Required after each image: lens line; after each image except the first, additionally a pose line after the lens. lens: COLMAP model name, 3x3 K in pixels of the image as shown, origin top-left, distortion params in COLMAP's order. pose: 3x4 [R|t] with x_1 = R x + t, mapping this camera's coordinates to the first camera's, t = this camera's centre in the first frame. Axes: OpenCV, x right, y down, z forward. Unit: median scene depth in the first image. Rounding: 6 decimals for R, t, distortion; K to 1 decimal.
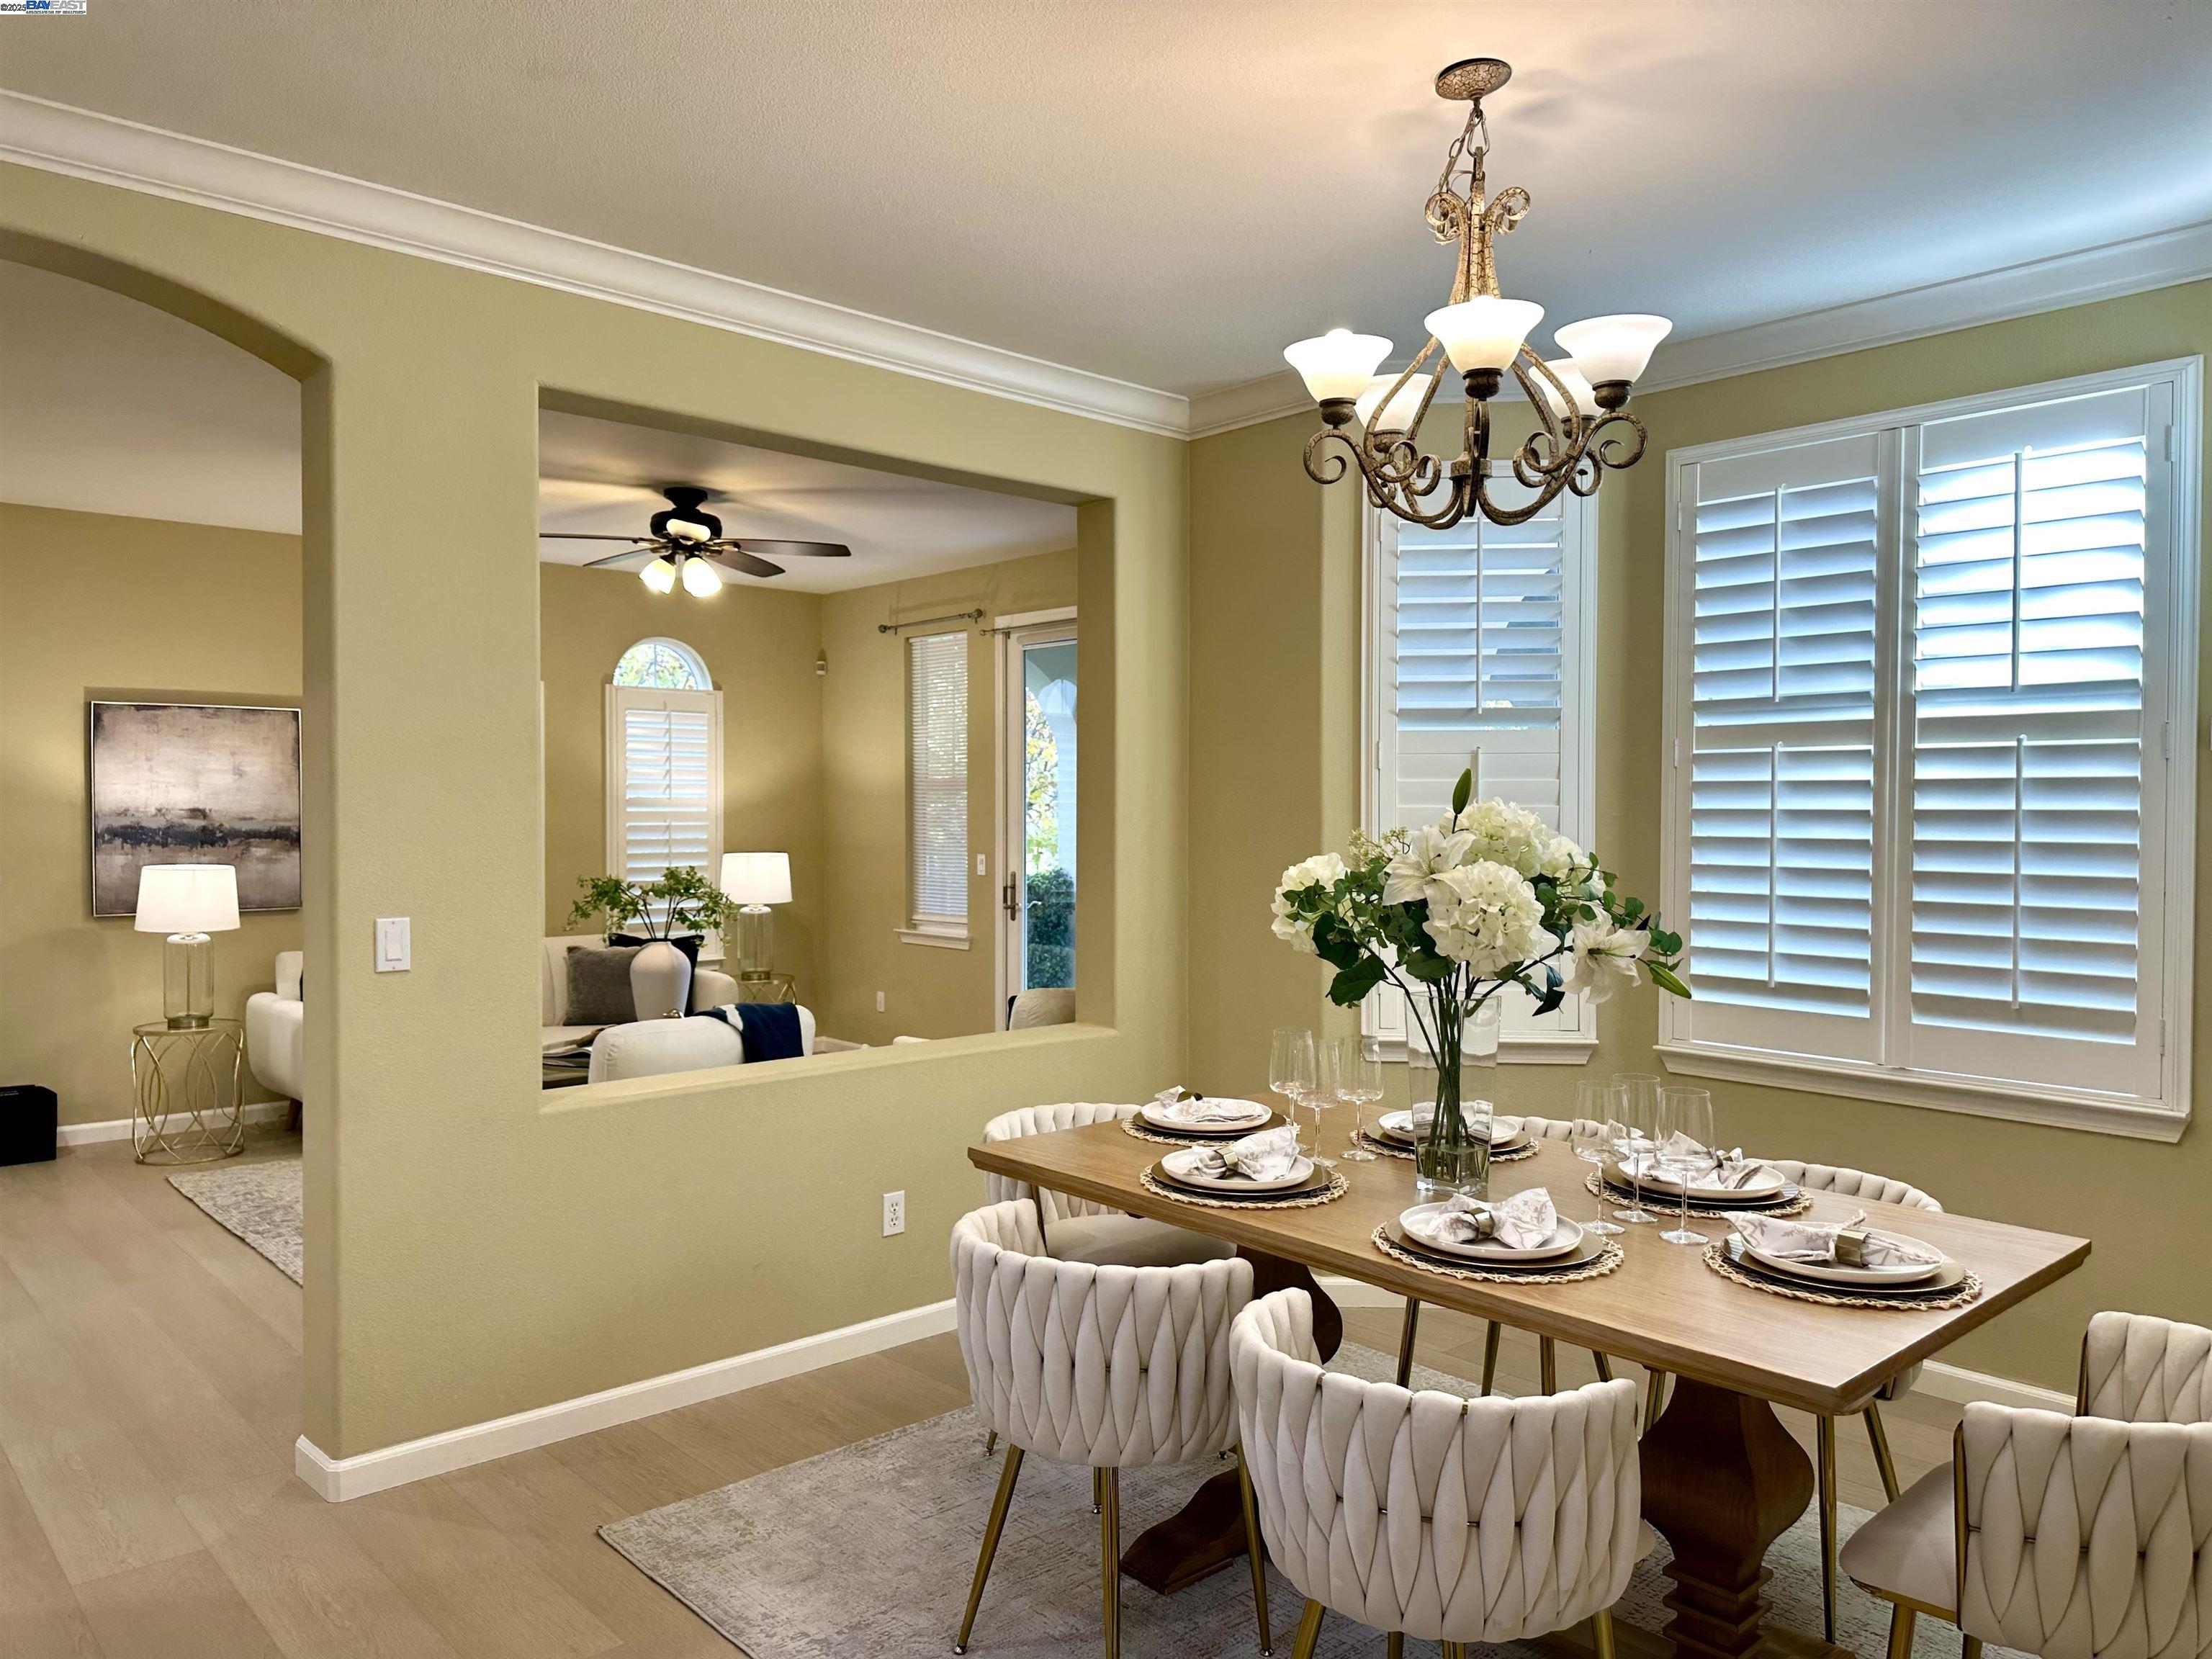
lens RADIAL K [[1581.2, 0, 1107.4], [0, 1581.2, 829.1], [0, 0, 1]] dist [0.005700, 0.001194]
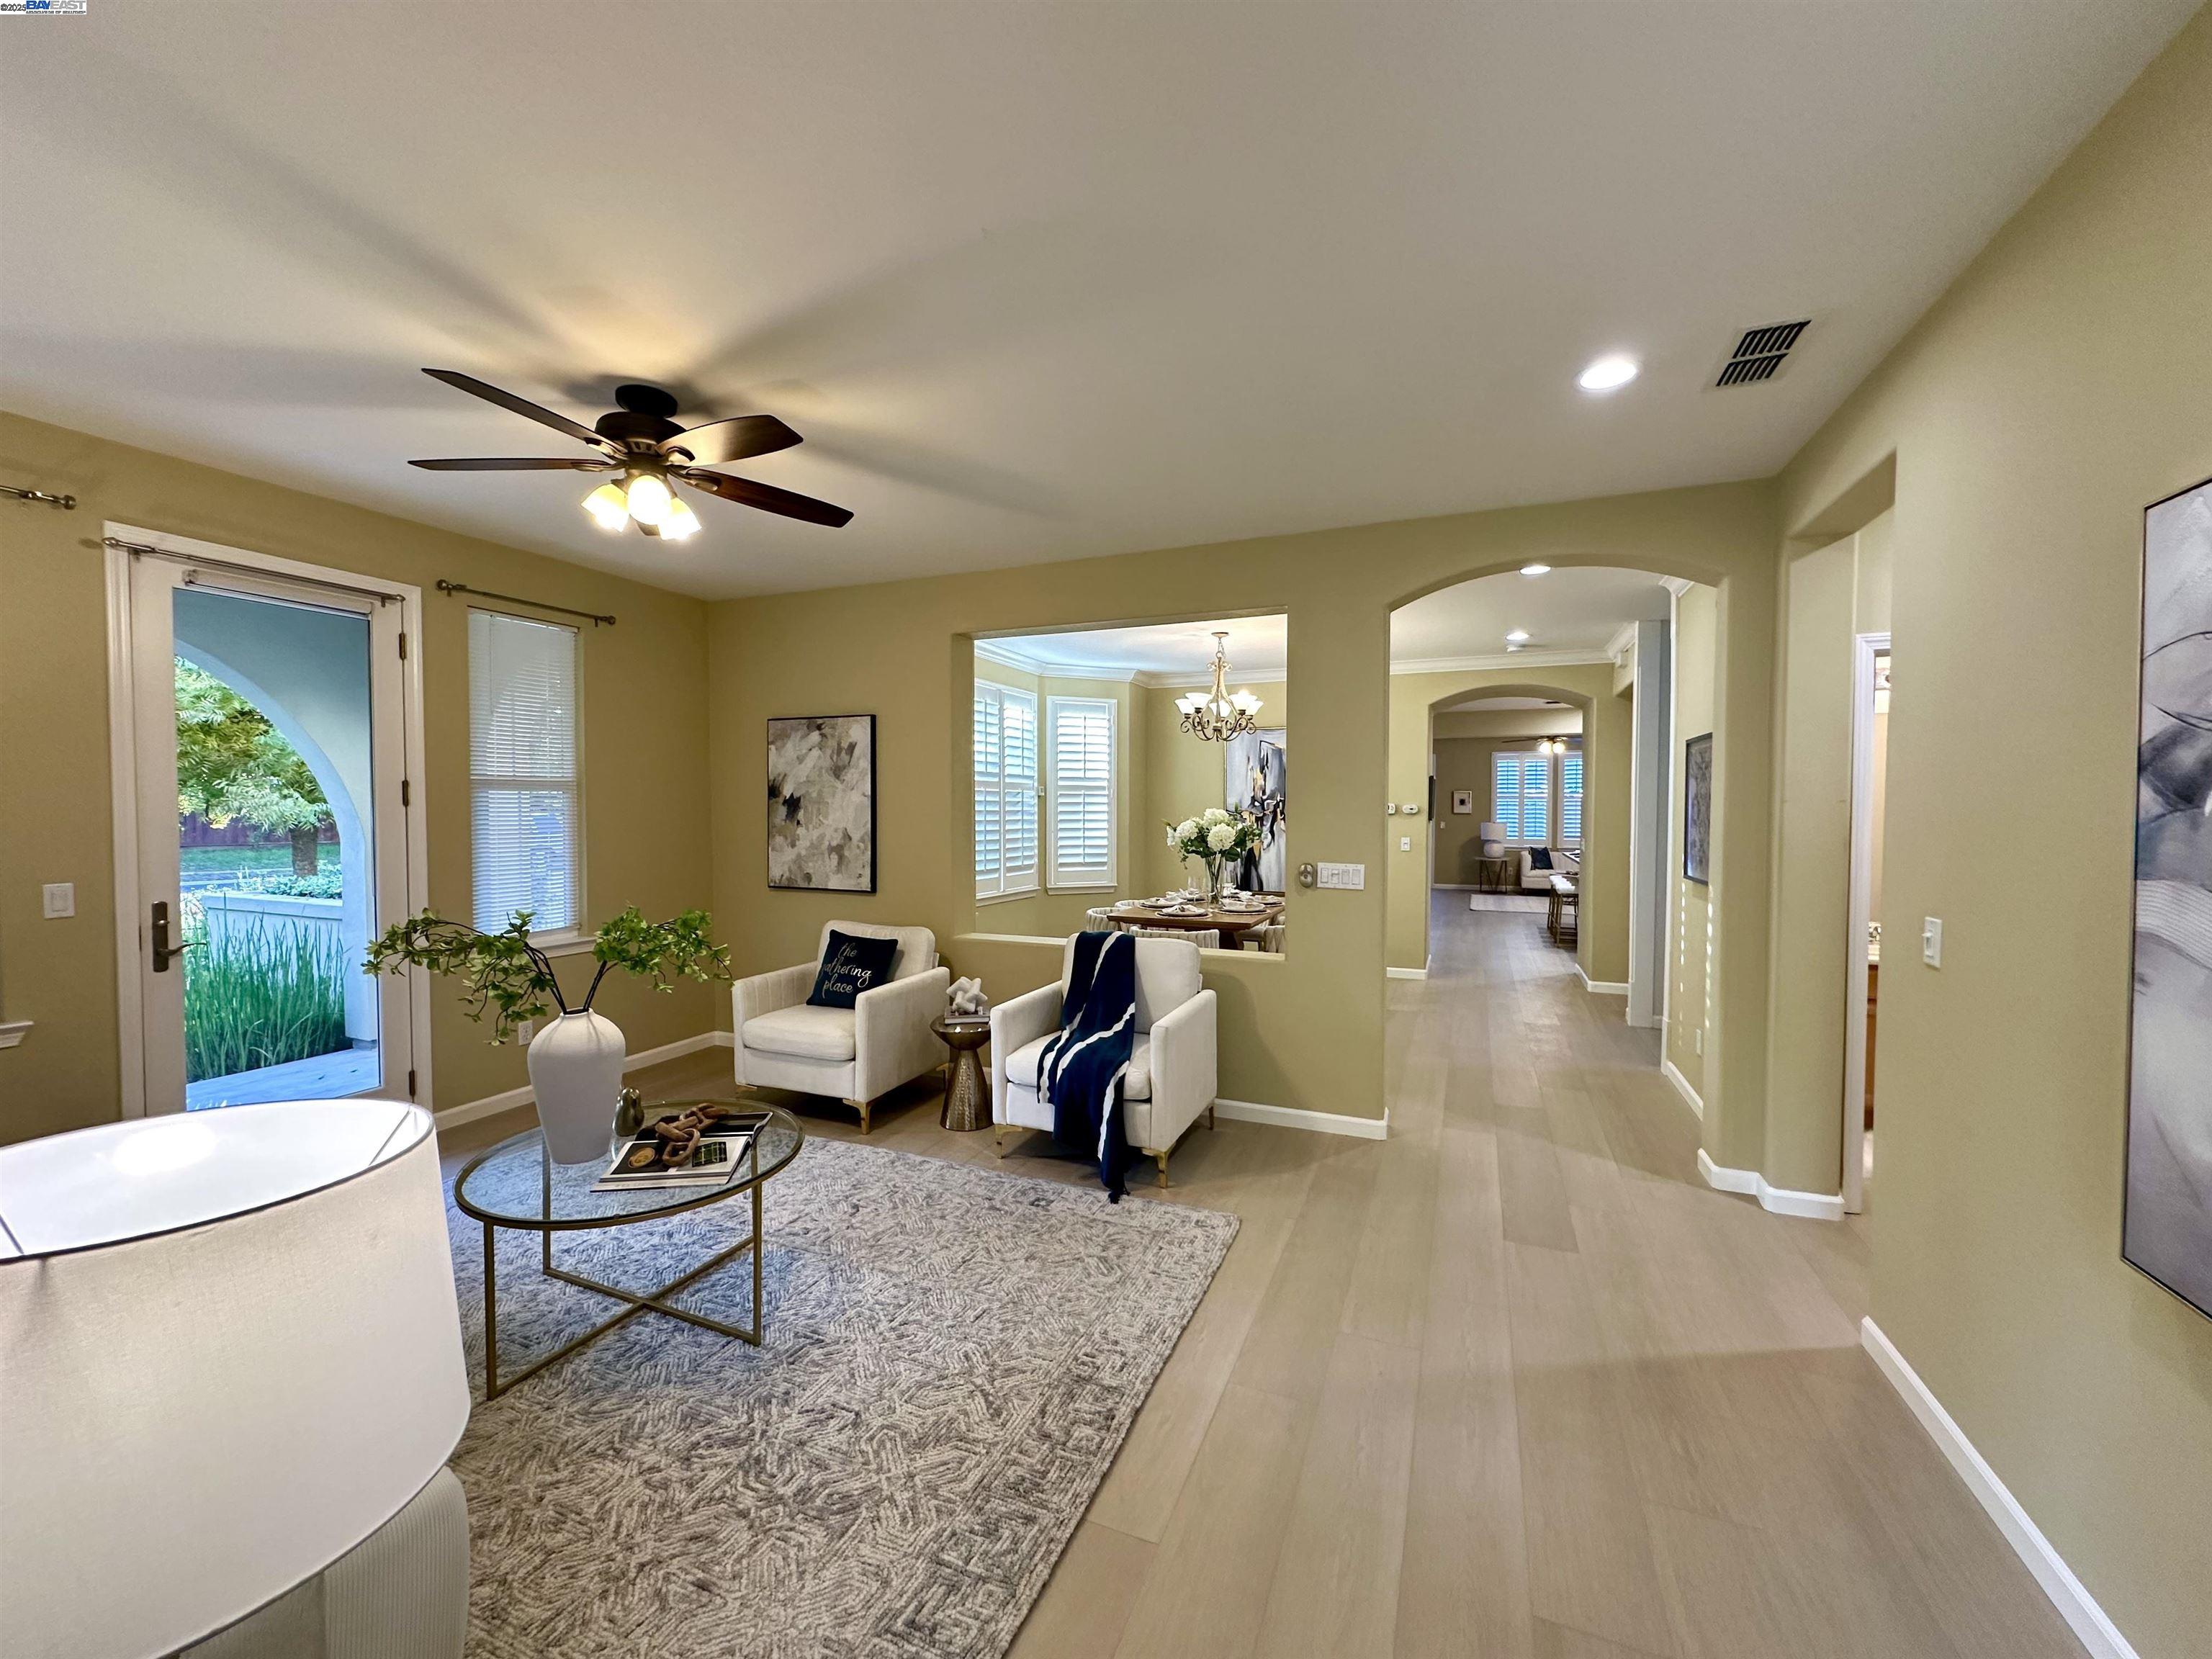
lens RADIAL K [[881.0, 0, 1100.2], [0, 881.0, 828.7], [0, 0, 1]] dist [-0.003600, 0.000744]
pose [[-0.425428, -0.025006, 0.904647, -1.432937], [0.009167, 0.999448, 0.031938, -0.026800], [-0.904946, 0.021880, -0.424964, 1.890273]]
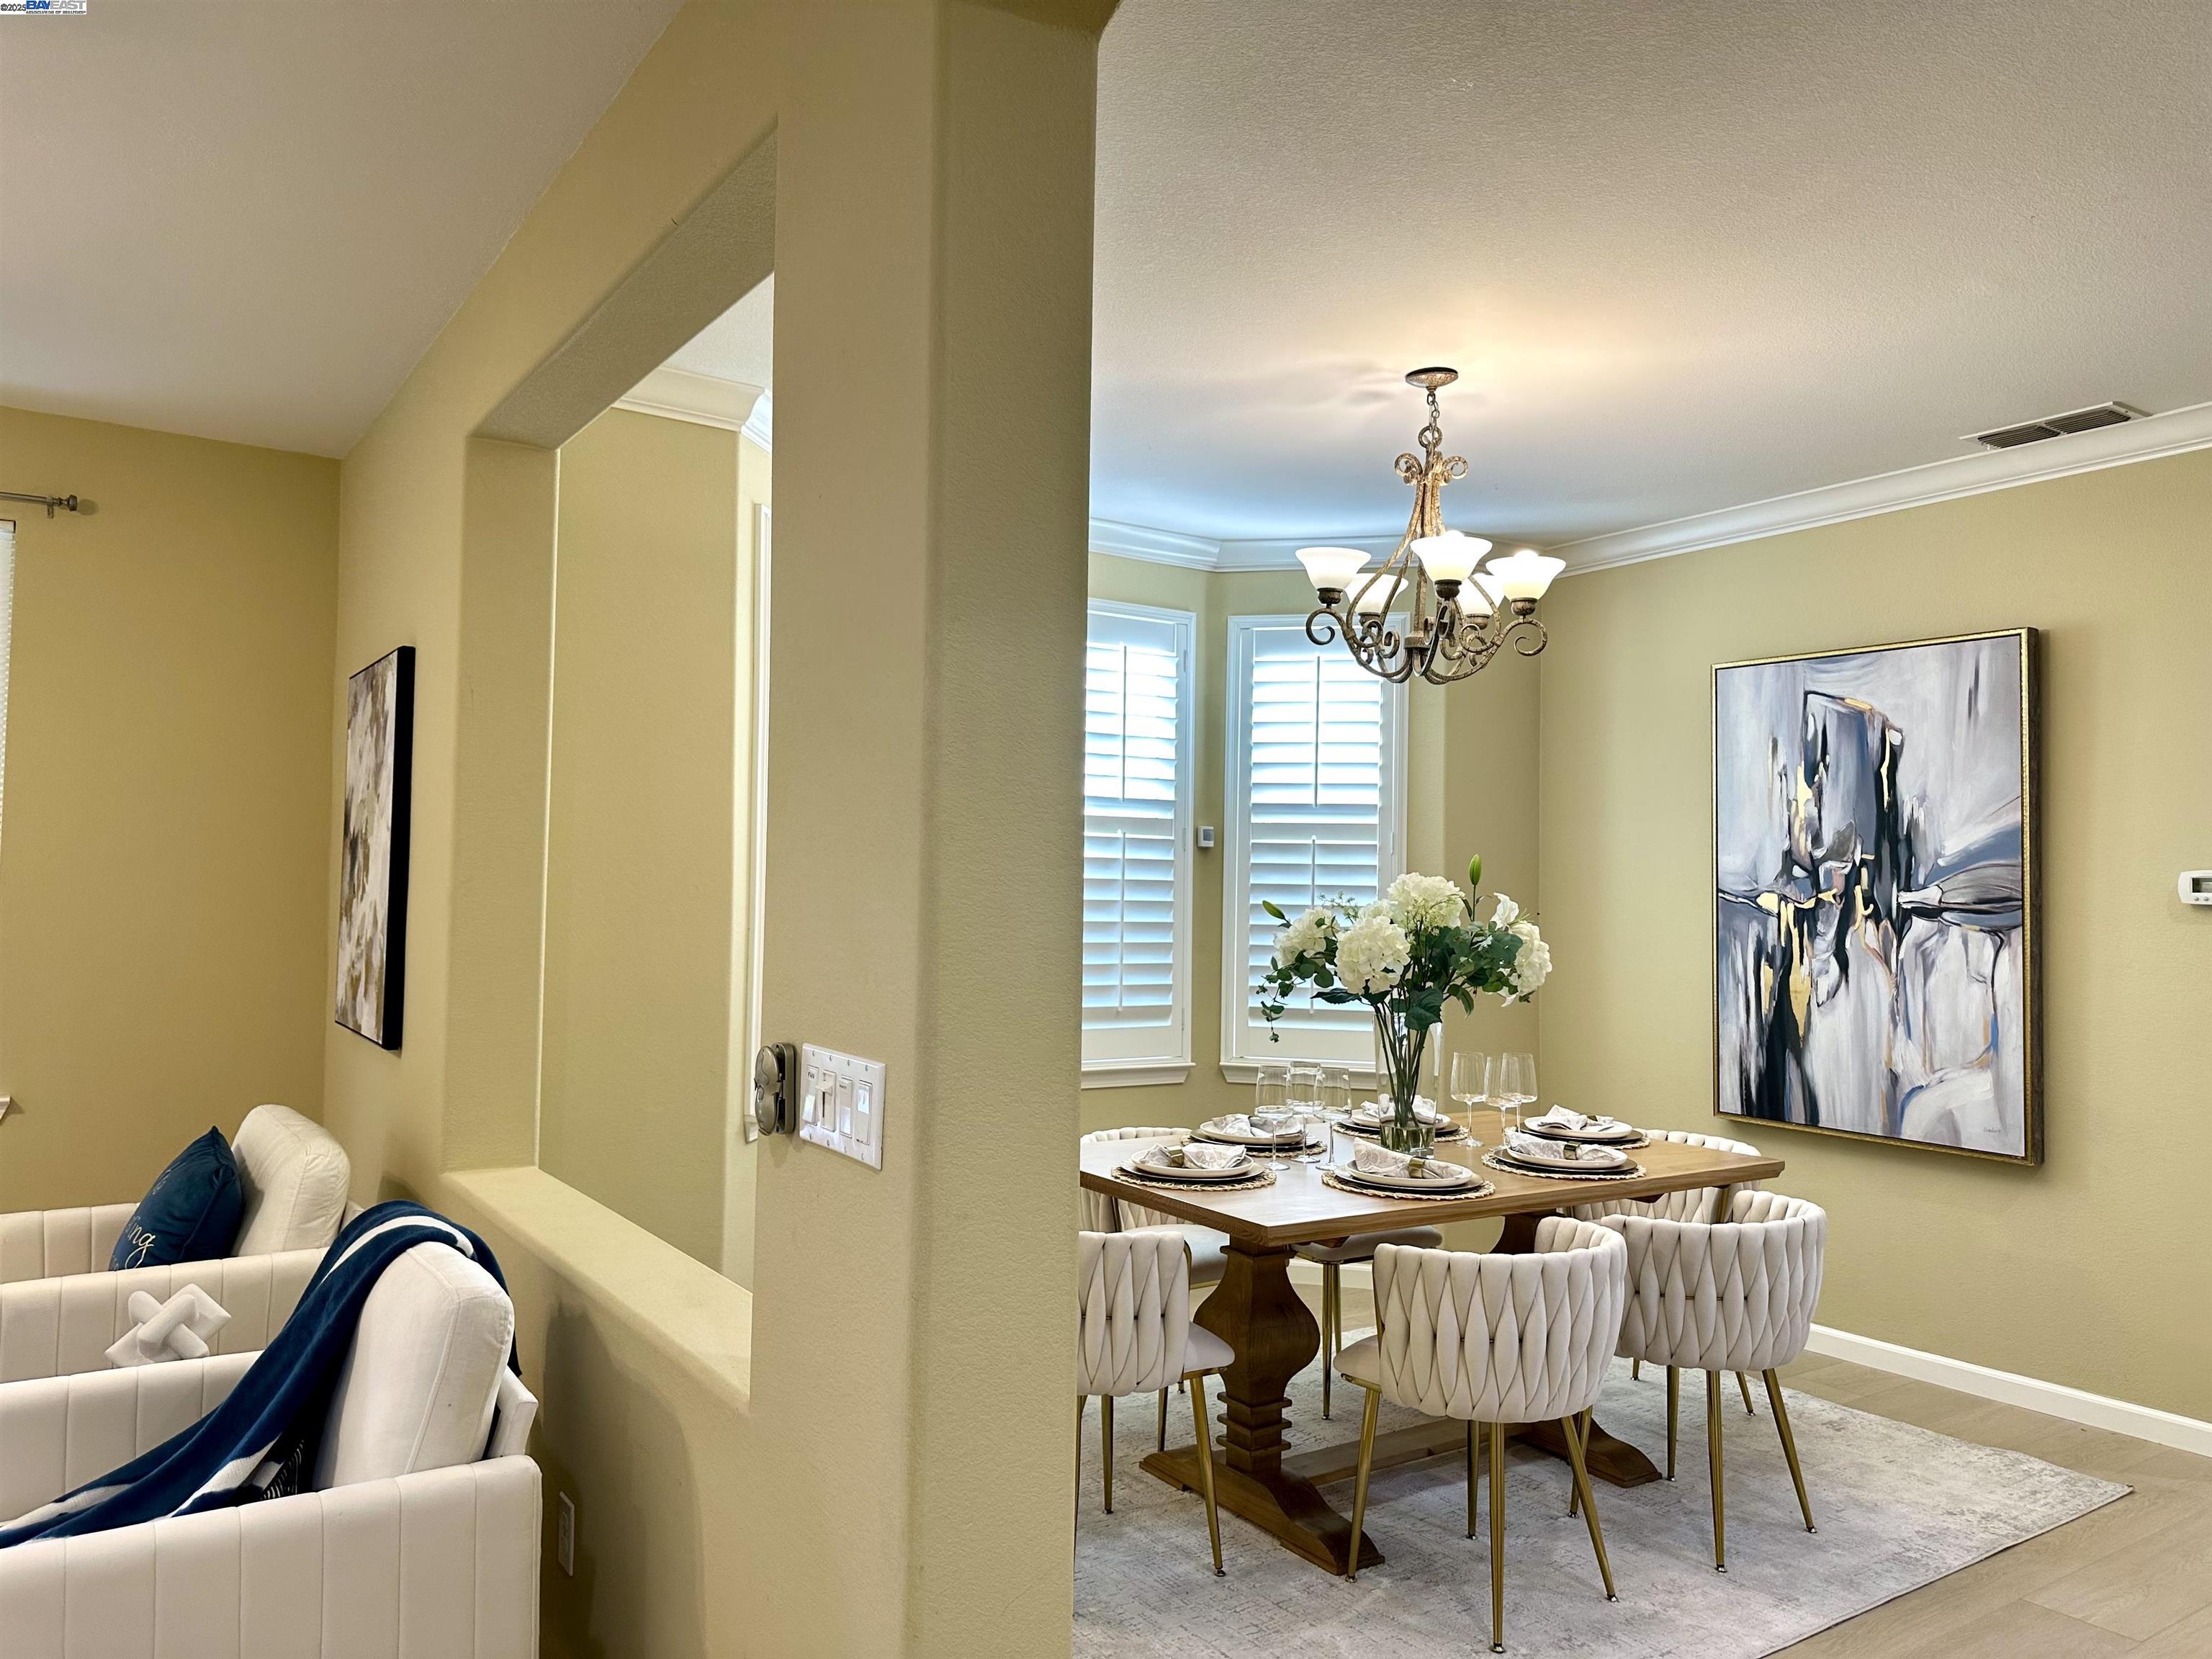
lens RADIAL K [[1581.2, 0, 1084.1], [0, 1581.2, 830.6], [0, 0, 1]] dist [0.005700, 0.001194]
pose [[0.145073, 0.037873, 0.988696, -1.030680], [-0.003632, 0.999281, -0.037745, 0.005438], [-0.989414, 0.001885, 0.145106, 0.943930]]
